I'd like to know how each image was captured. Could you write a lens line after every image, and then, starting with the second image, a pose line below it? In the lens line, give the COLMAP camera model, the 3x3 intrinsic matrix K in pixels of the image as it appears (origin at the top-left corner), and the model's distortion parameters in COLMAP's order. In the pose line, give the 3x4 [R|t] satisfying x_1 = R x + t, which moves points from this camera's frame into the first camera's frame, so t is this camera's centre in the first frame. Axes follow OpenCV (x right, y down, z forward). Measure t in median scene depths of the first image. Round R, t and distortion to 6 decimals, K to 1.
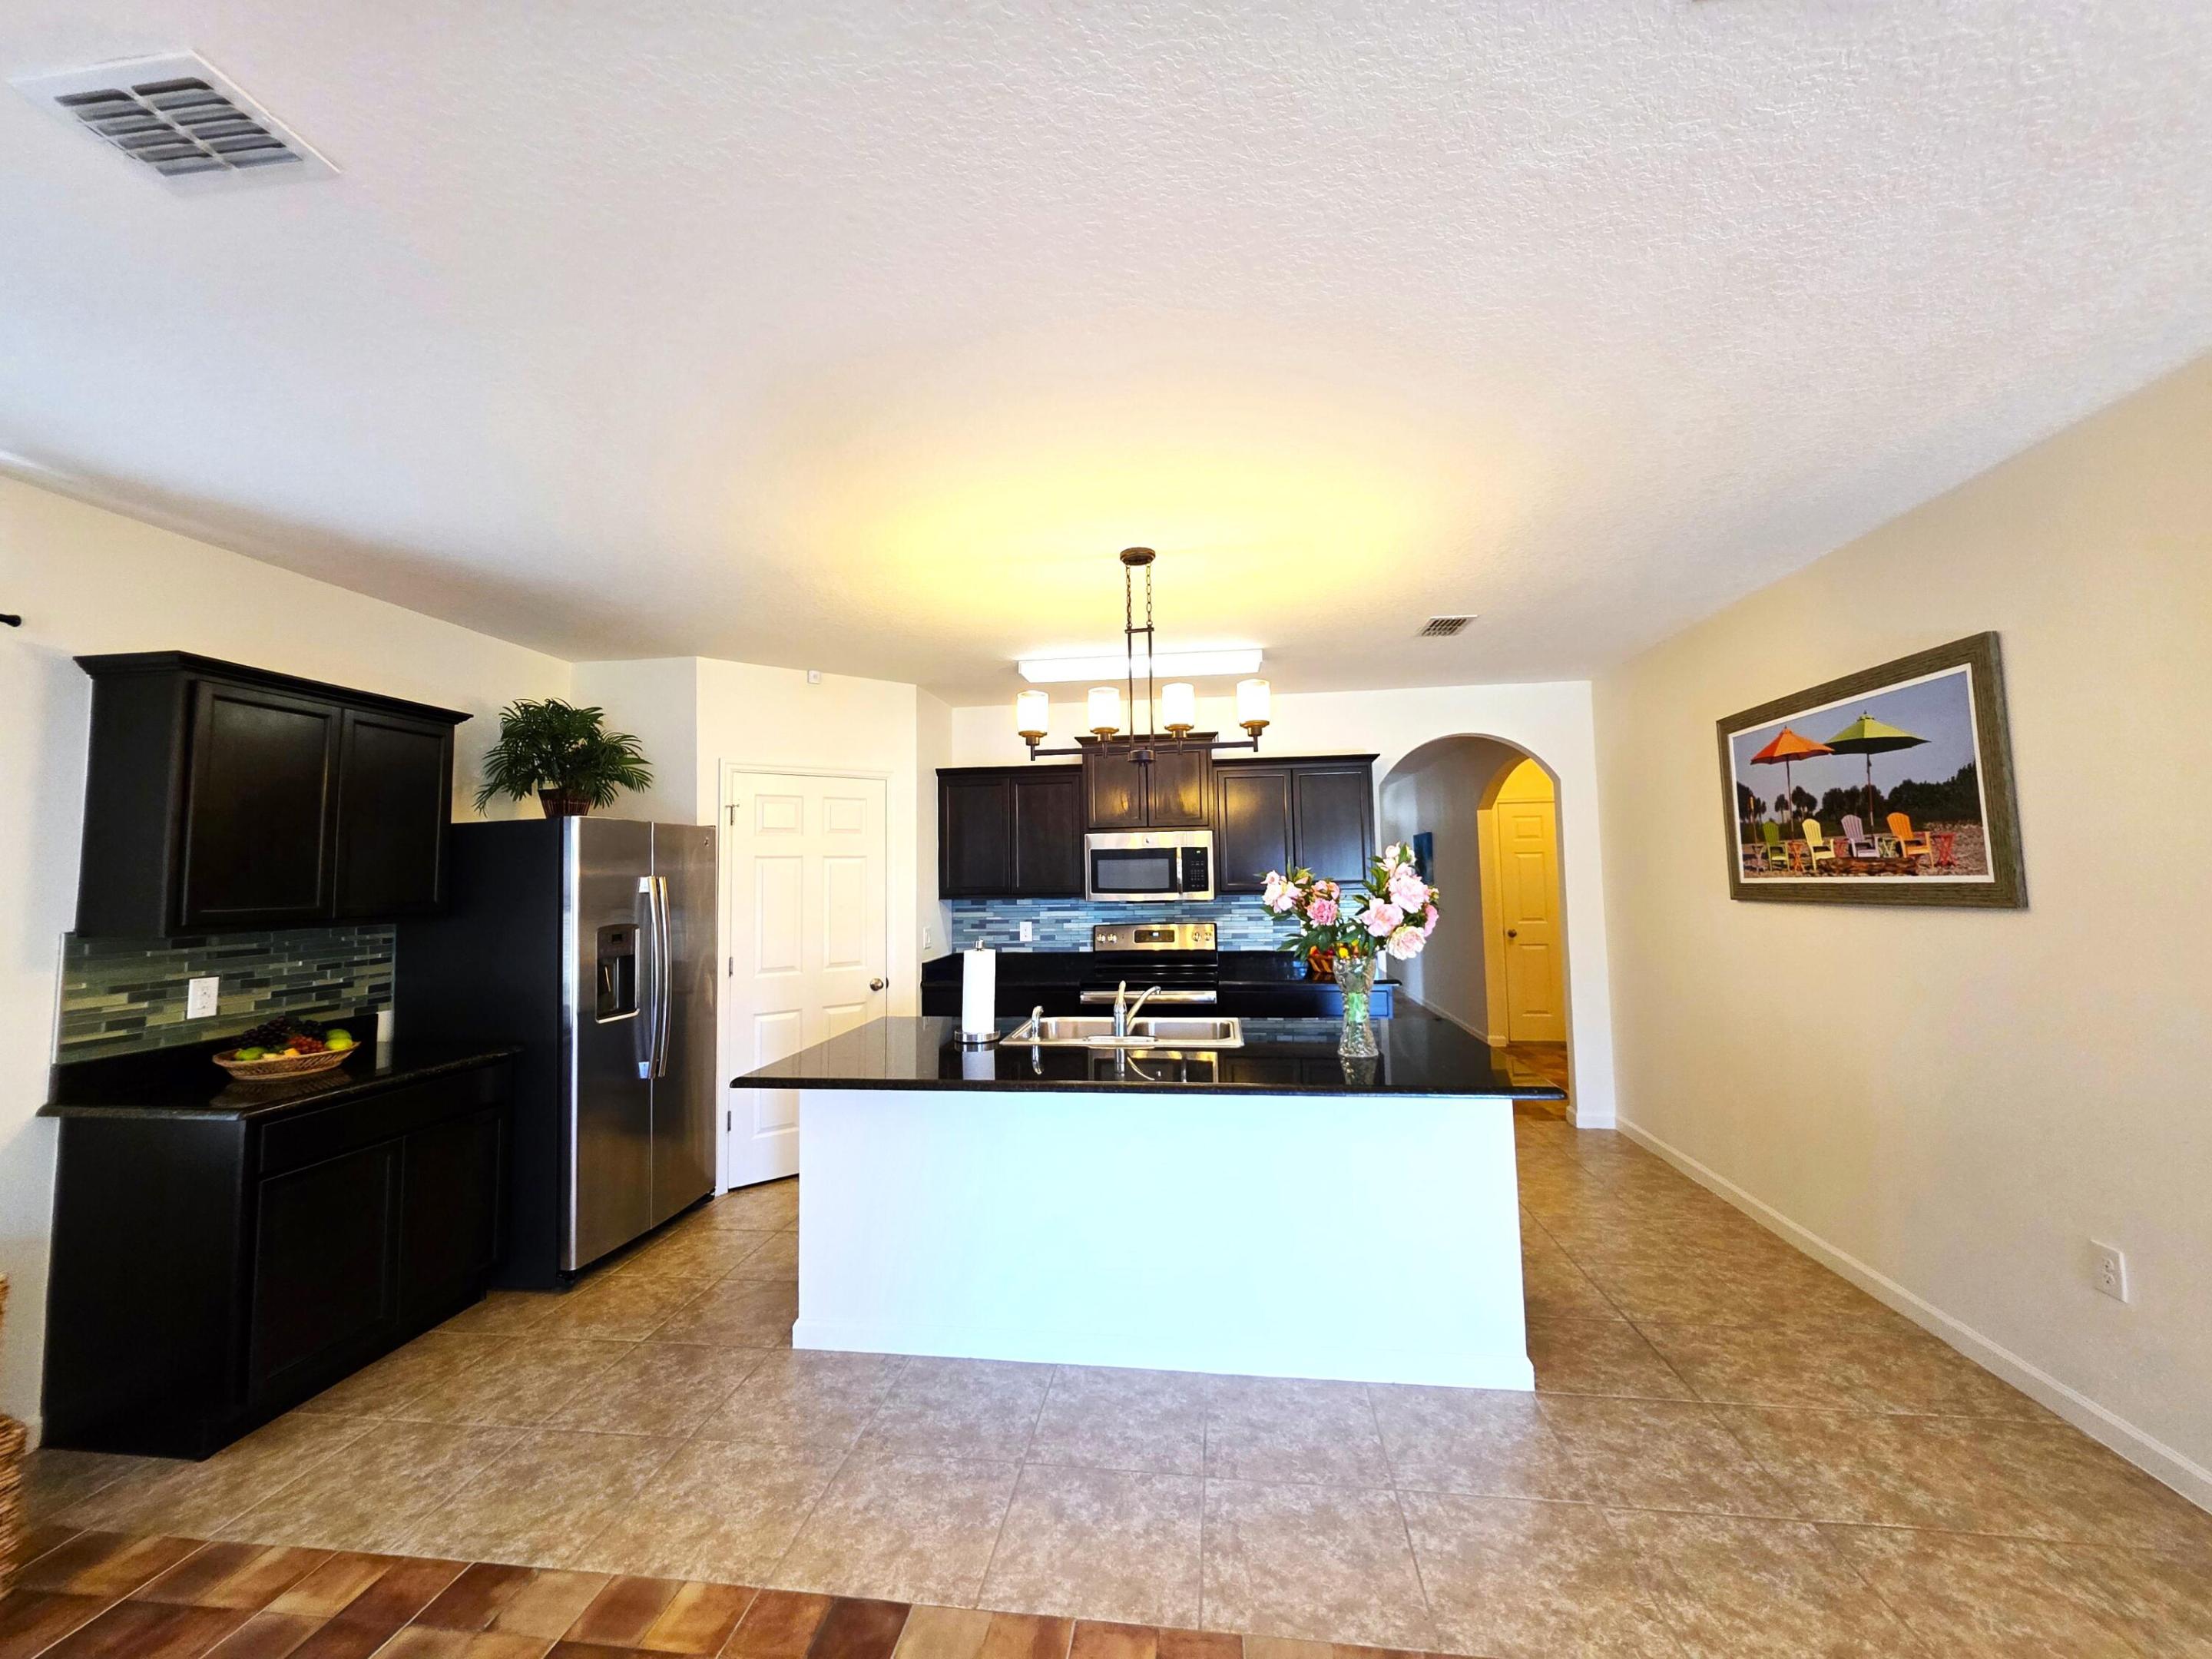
lens RADIAL K [[884.8, 0, 1099.6], [0, 884.8, 810.9], [0, 0, 1]] dist [-0.001092, 0.000587]
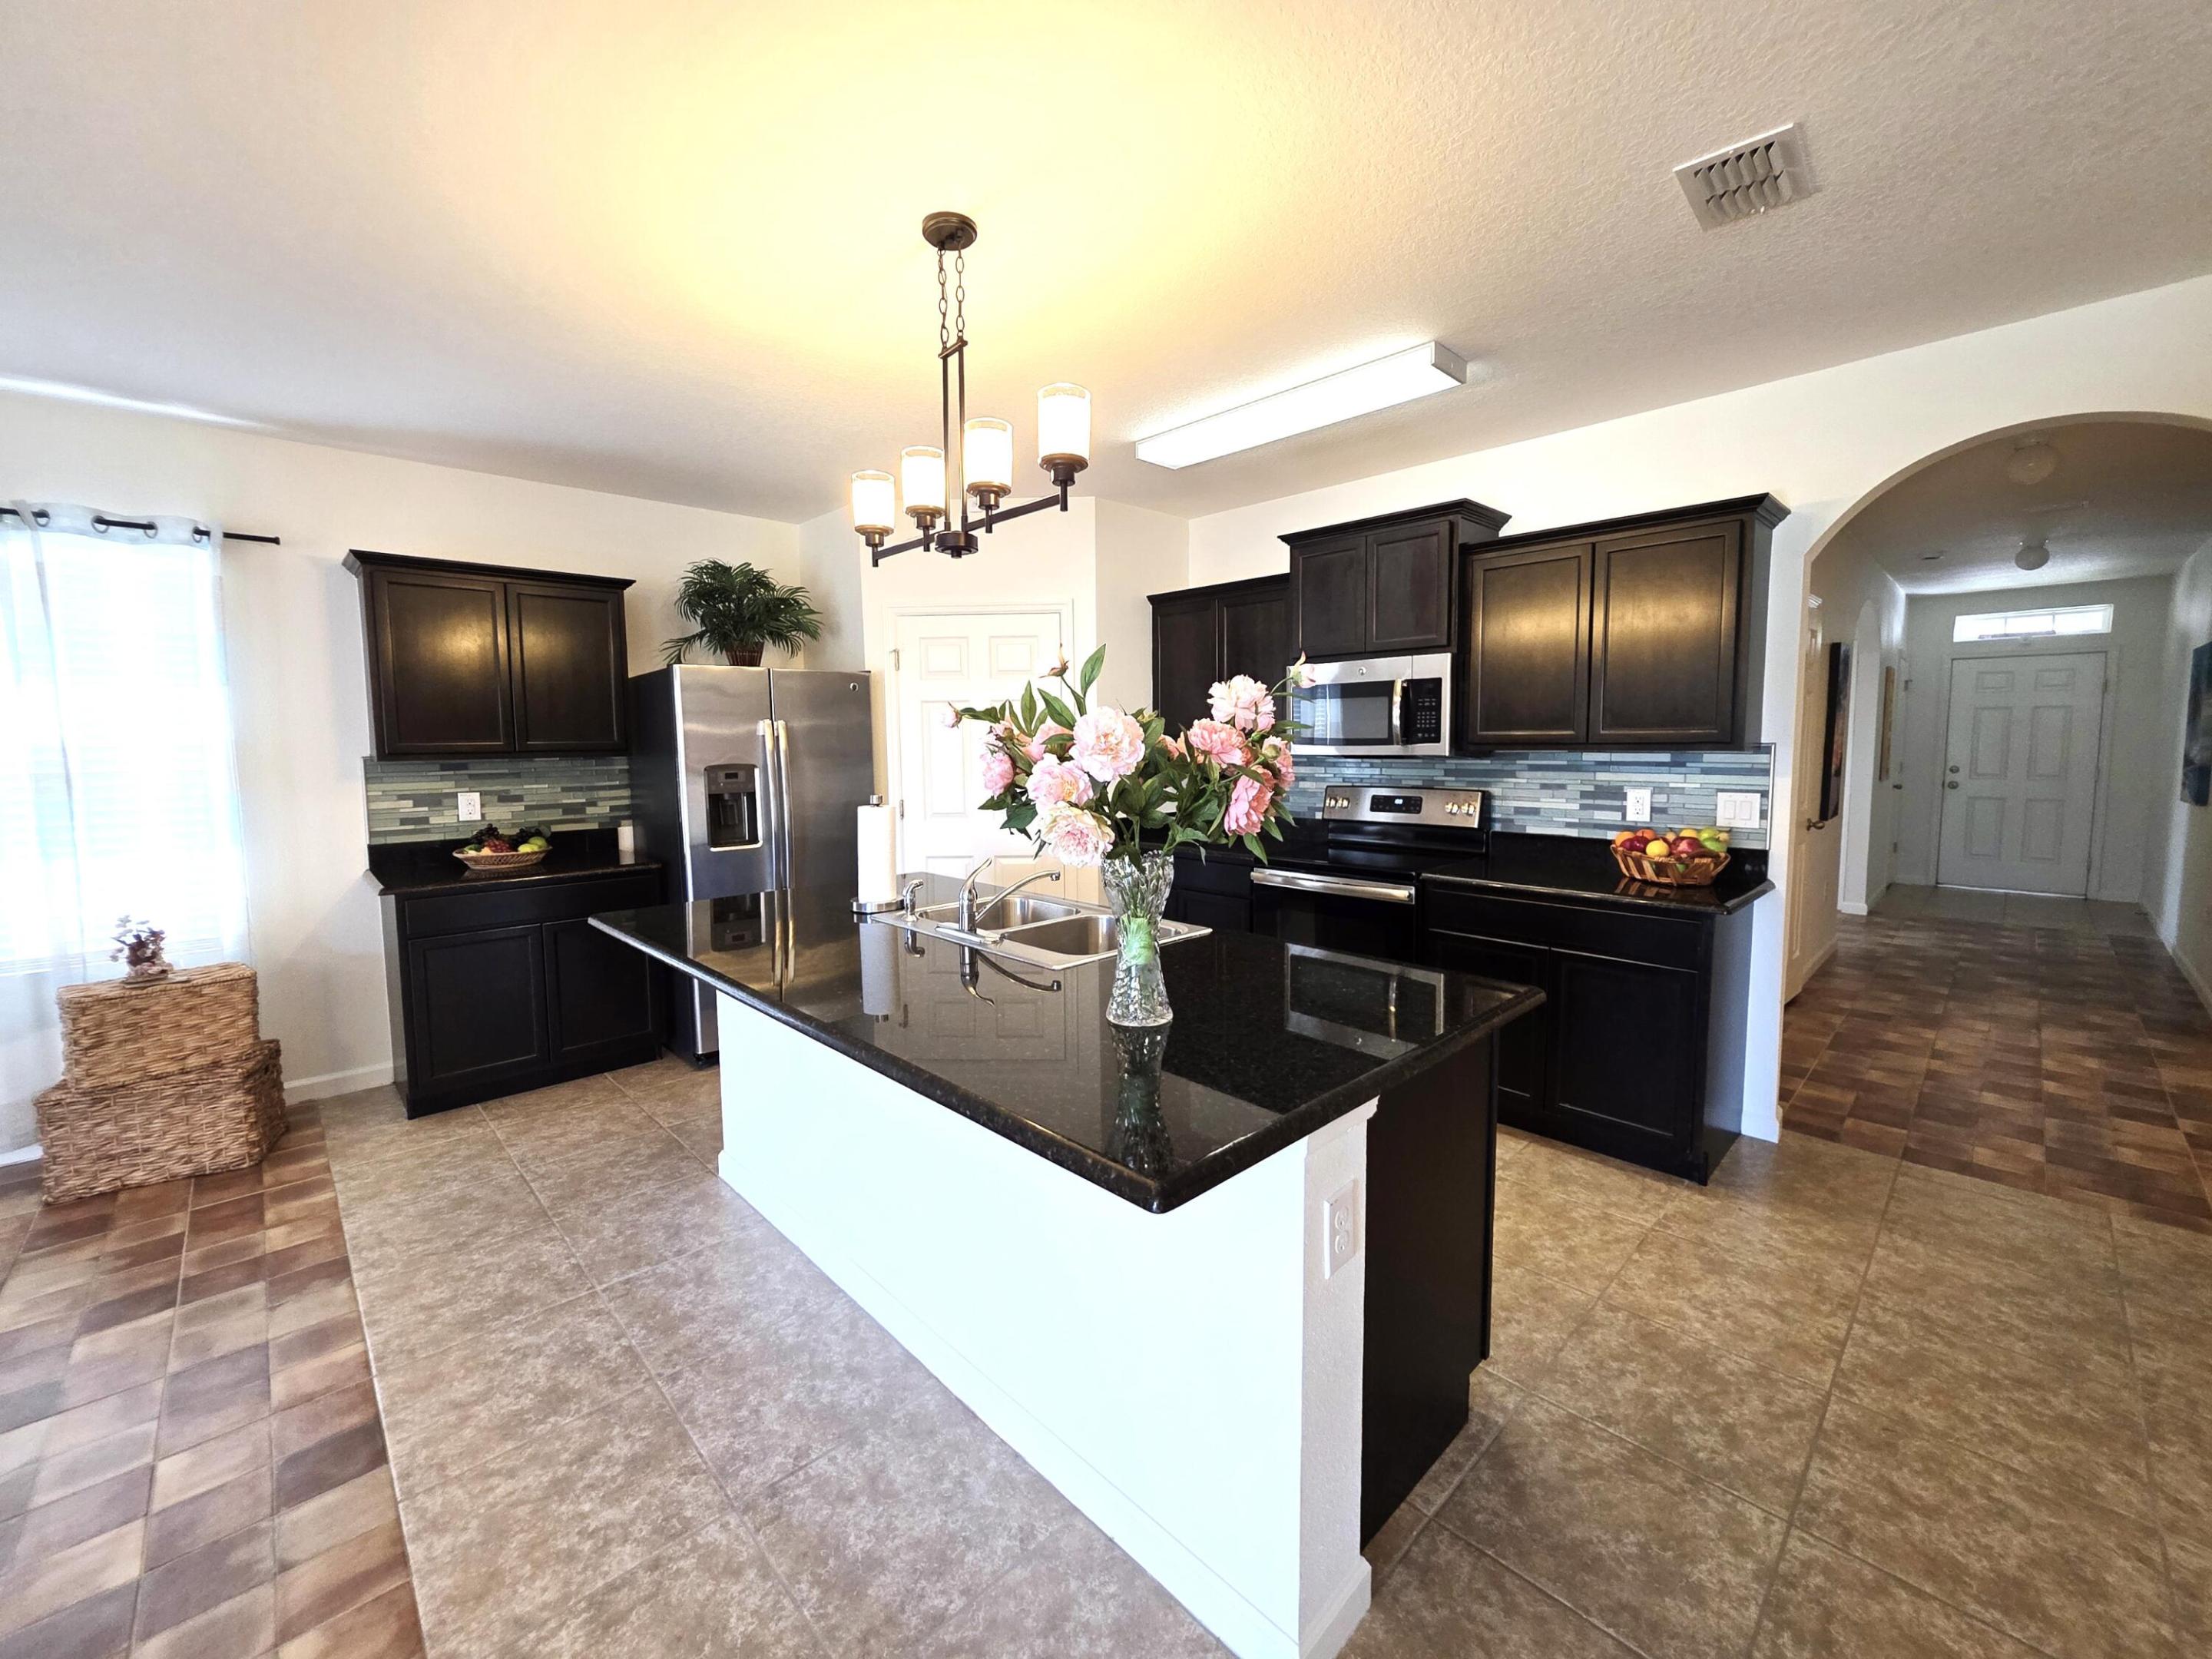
lens RADIAL K [[884.8, 0, 1099.8], [0, 884.8, 810.8], [0, 0, 1]] dist [-0.001092, 0.000587]
pose [[0.782195, 0.062154, -0.619926, 0.570421], [0.042574, 0.987354, 0.152710, 0.044065], [0.621577, -0.145842, 0.769657, 0.502381]]
